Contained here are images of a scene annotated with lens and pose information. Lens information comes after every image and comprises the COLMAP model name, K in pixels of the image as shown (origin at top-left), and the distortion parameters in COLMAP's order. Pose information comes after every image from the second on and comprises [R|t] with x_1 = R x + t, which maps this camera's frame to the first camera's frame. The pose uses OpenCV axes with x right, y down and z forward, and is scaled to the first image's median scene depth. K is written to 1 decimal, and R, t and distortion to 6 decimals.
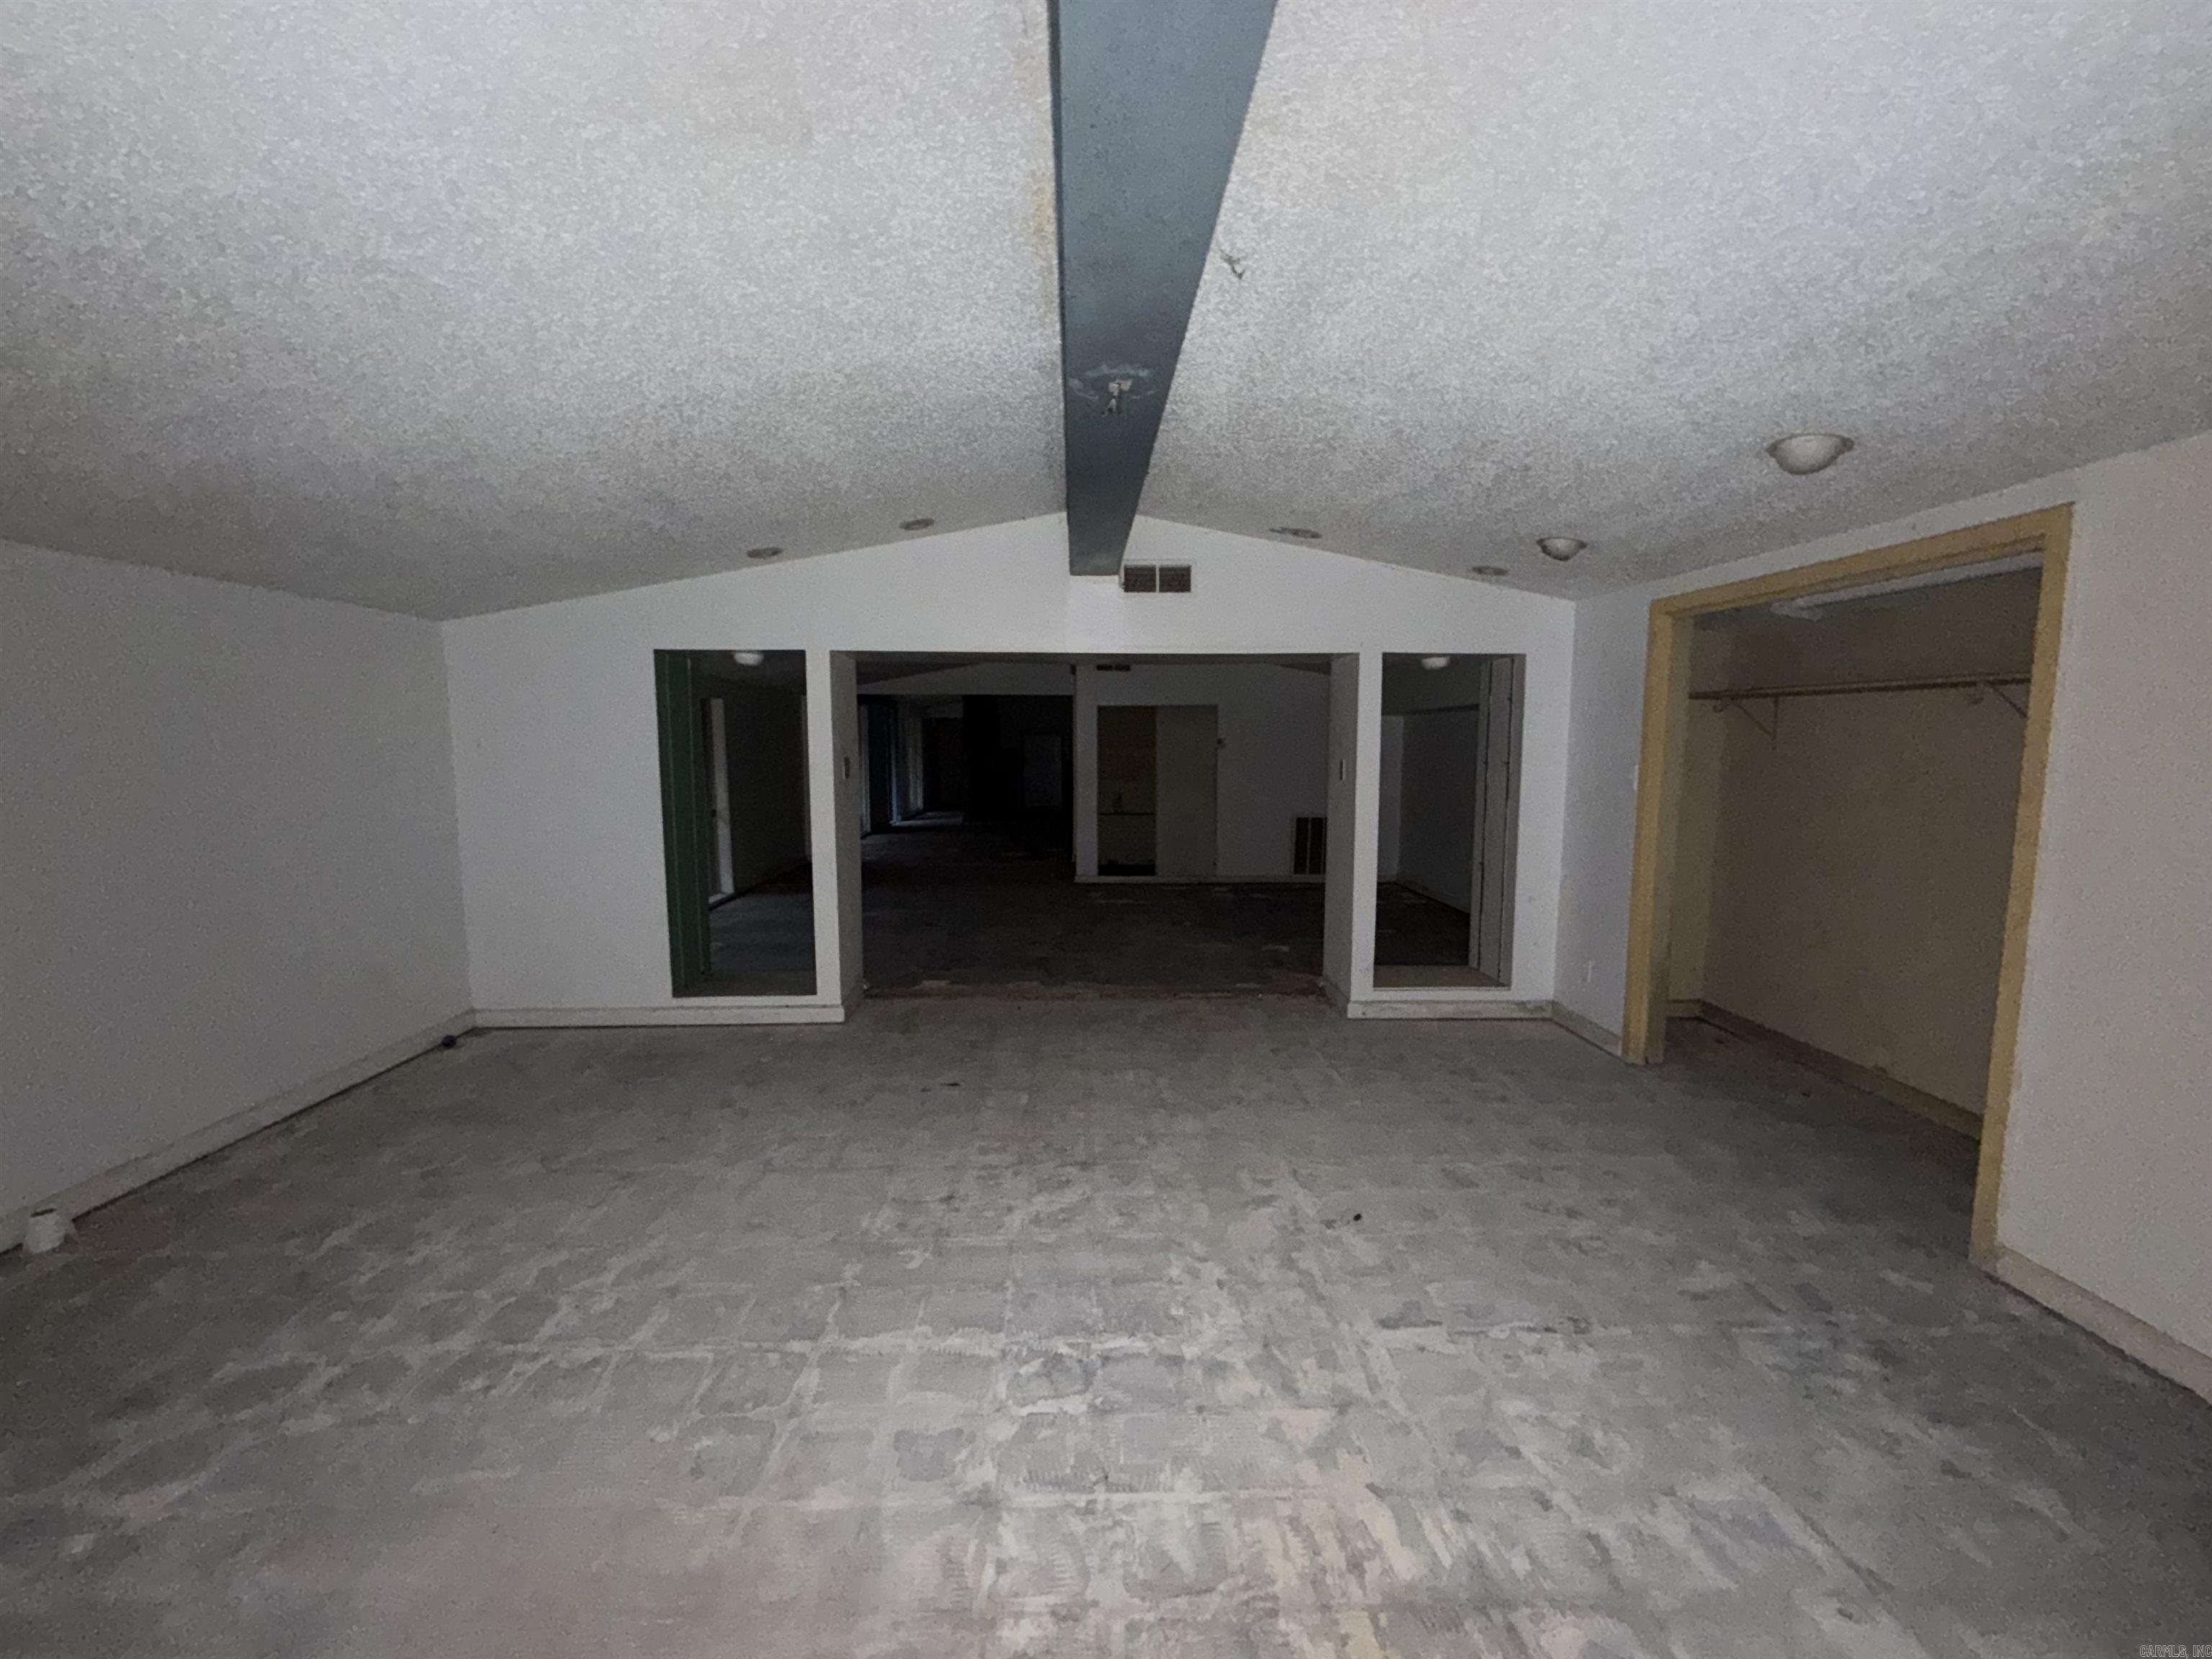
lens RADIAL K [[883.3, 0, 1101.5], [0, 883.3, 828.0], [0, 0, 1]] dist [0.001224, 0.000096]
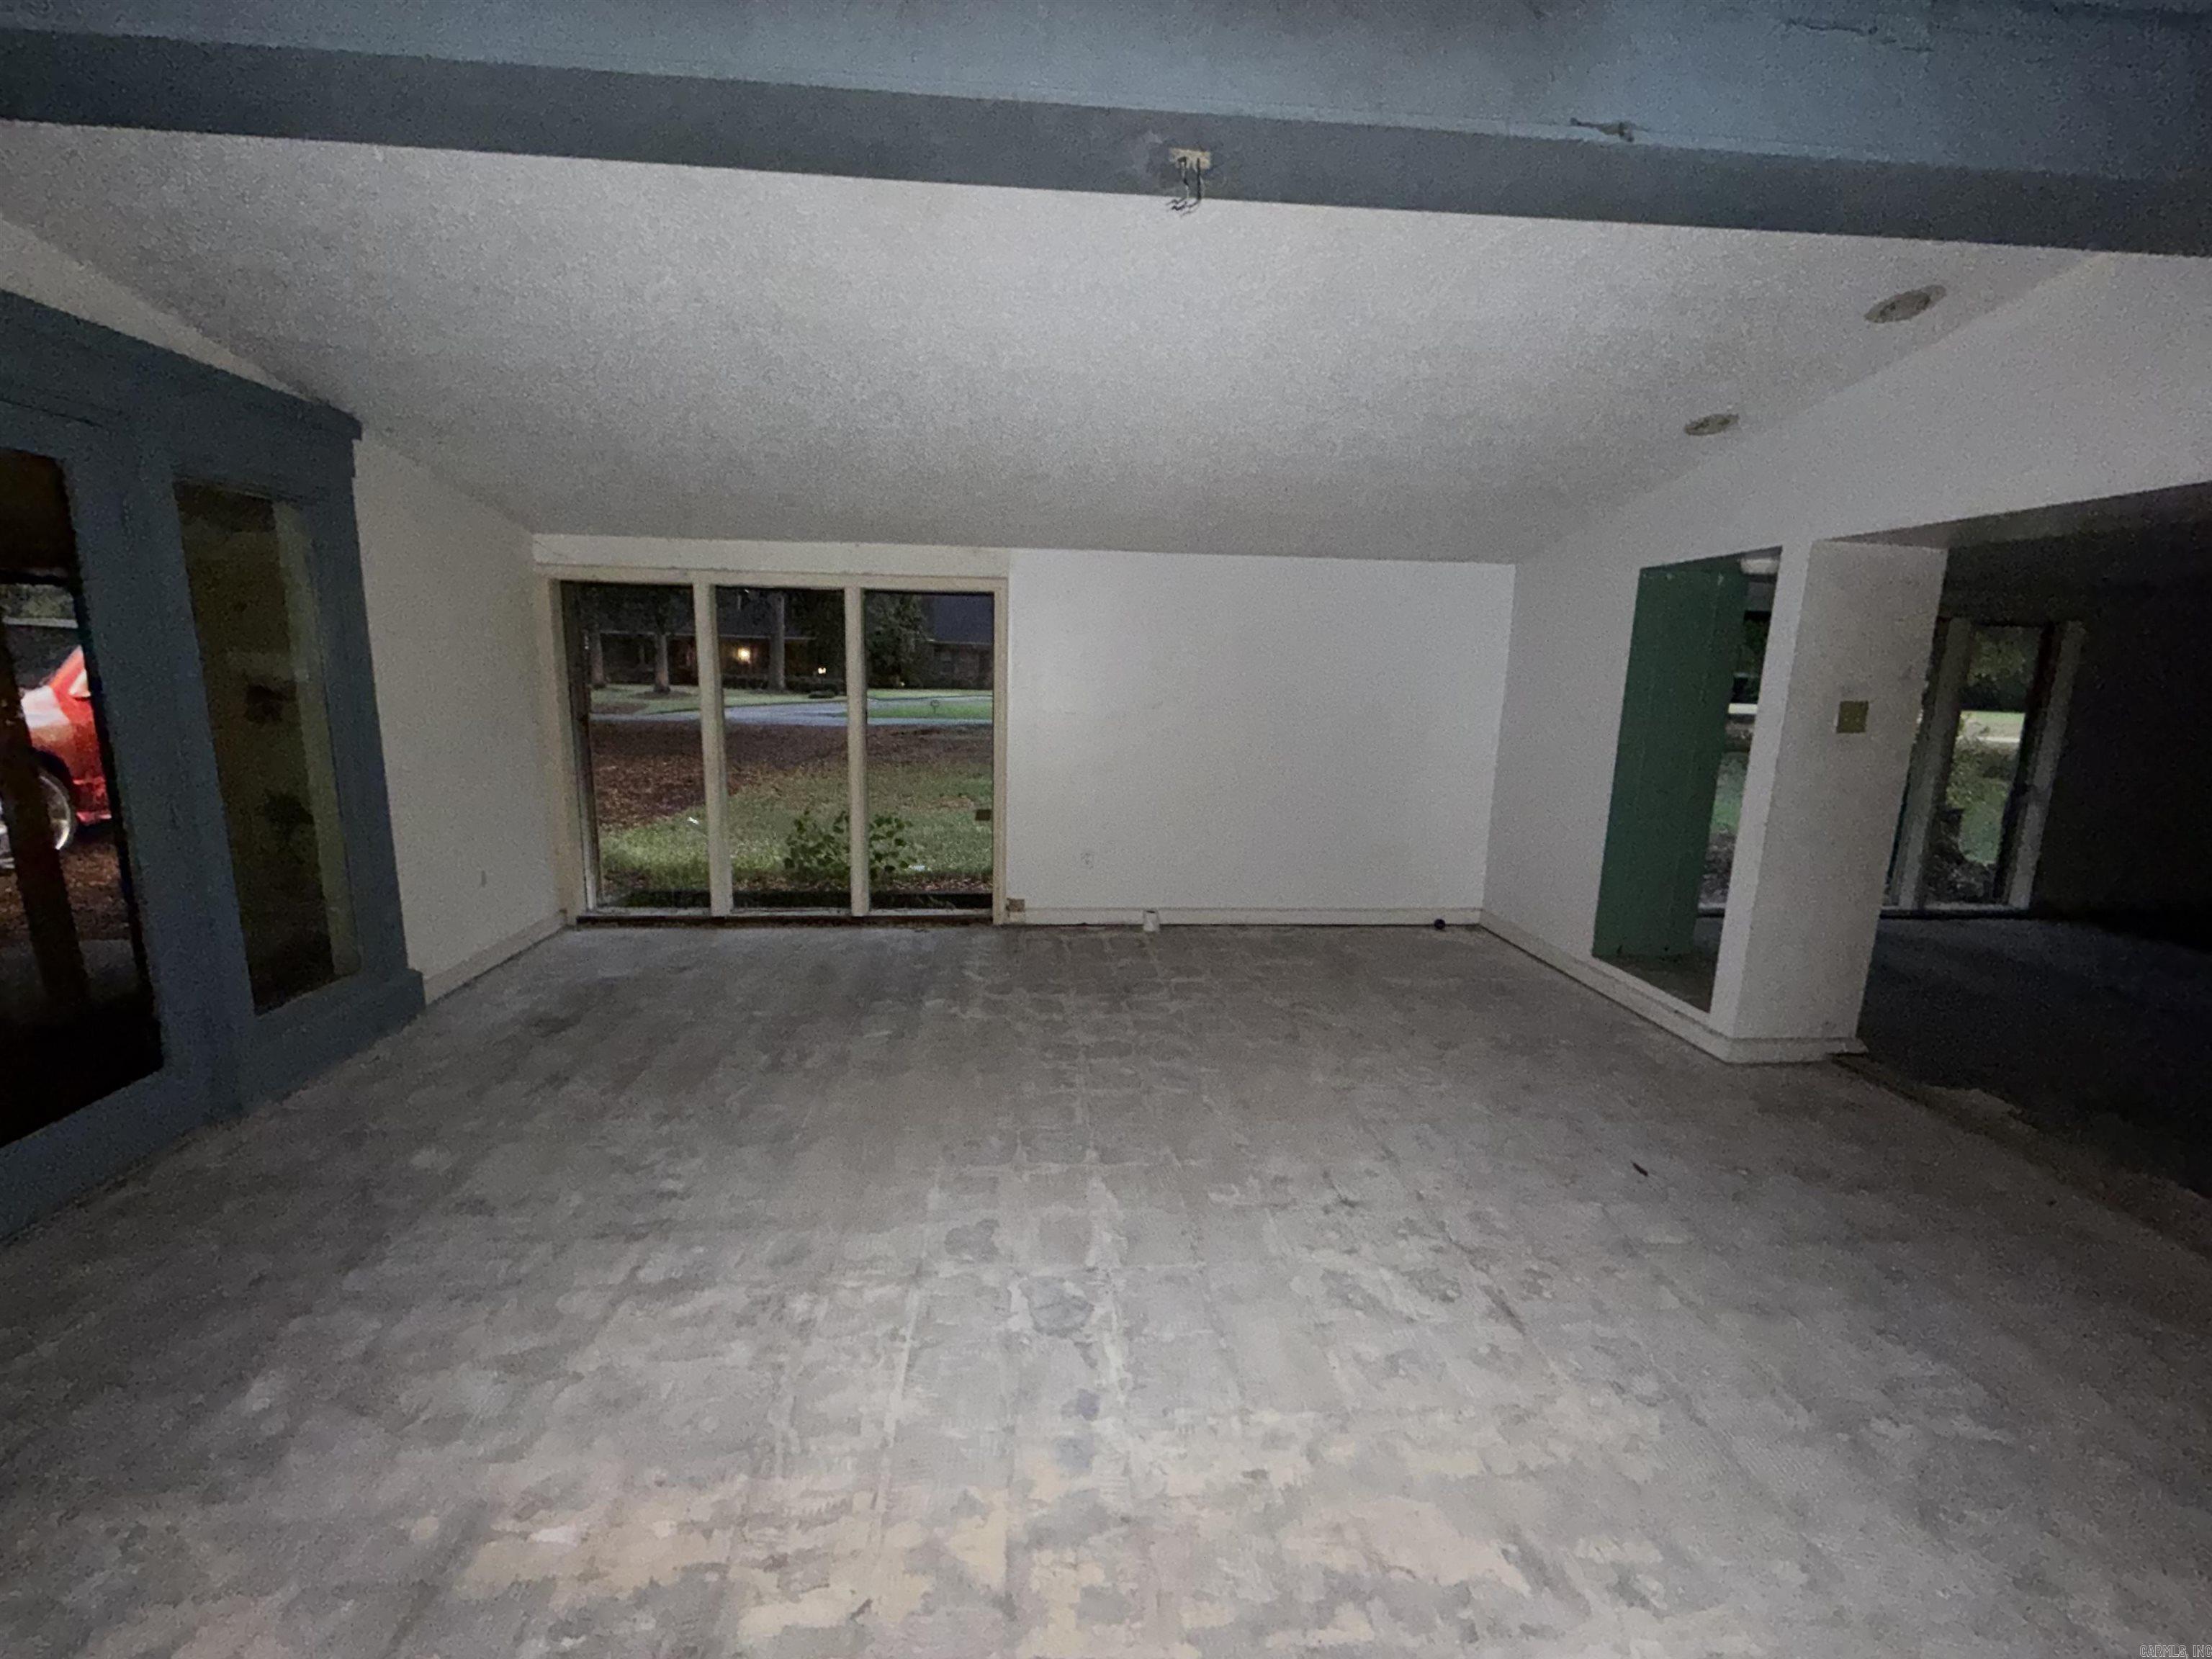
lens RADIAL K [[883.3, 0, 1099.6], [0, 883.3, 831.2], [0, 0, 1]] dist [0.001224, 0.000096]
pose [[0.046299, 0.179326, -0.982700, 0.798649], [-0.119171, 0.977721, 0.172803, -0.070266], [0.991794, 0.109108, 0.066638, 0.896061]]
